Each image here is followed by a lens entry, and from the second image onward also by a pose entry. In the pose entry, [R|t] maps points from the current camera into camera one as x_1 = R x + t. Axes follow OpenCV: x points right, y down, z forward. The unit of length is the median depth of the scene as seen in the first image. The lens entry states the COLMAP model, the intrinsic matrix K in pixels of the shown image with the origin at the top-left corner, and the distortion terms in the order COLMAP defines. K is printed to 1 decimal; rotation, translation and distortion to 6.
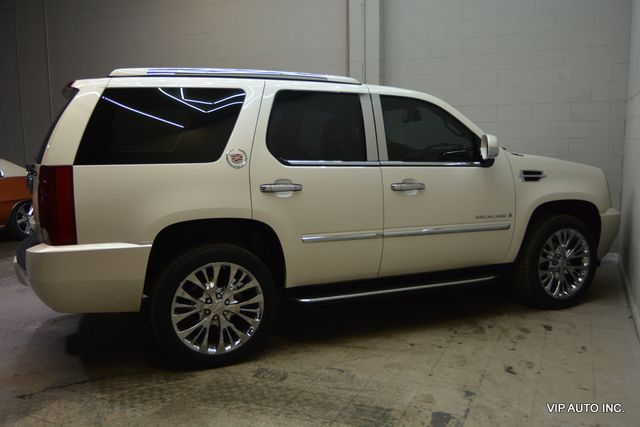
lens RADIAL K [[568.2, 0, 320.9], [0, 568.2, 216.5], [0, 0, 1]] dist [-0.034258, 0.032994]
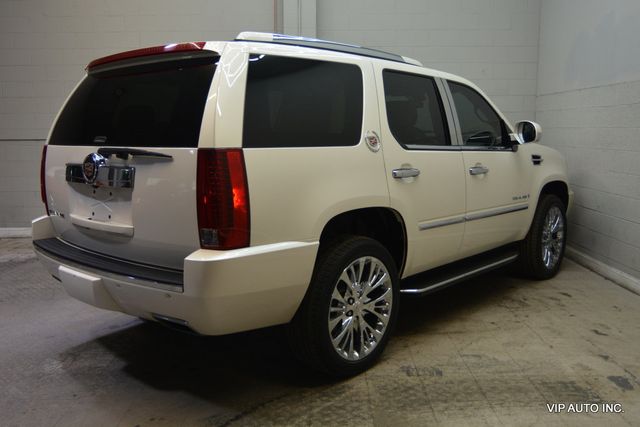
lens RADIAL K [[568.2, 0, 340.6], [0, 568.2, 221.1], [0, 0, 1]] dist [-0.034258, 0.032994]
pose [[0.915077, -0.056439, 0.399311, -0.538101], [0.049596, 0.998392, 0.027456, -0.002594], [-0.400218, -0.005320, 0.916404, 0.178175]]
